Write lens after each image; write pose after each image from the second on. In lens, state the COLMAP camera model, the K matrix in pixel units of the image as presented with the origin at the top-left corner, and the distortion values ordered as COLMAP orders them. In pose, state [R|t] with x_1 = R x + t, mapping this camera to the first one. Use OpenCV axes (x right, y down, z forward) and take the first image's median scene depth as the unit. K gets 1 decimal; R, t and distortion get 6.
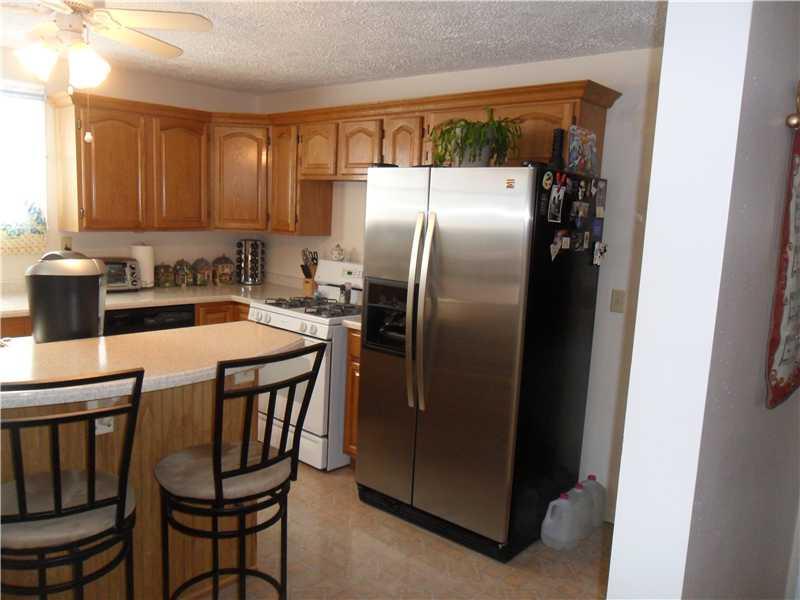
lens RADIAL K [[639.3, 0, 400.4], [0, 639.3, 302.0], [0, 0, 1]] dist [-0.058191, 0.053679]
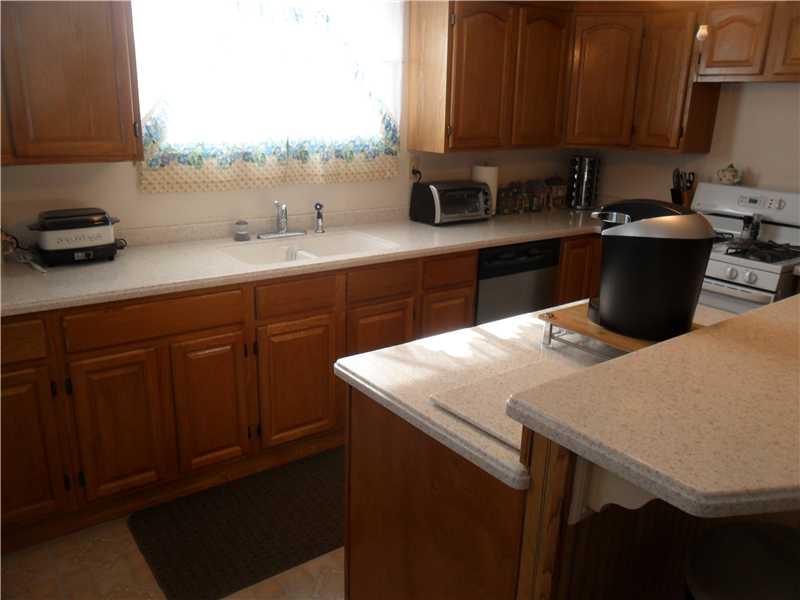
lens RADIAL K [[639.3, 0, 397.7], [0, 639.3, 300.5], [0, 0, 1]] dist [-0.058191, 0.053679]
pose [[0.978196, 0.035103, -0.204697, -0.342602], [-0.003886, 0.988534, 0.150951, -0.038910], [0.207648, -0.146864, 0.967116, 0.119294]]
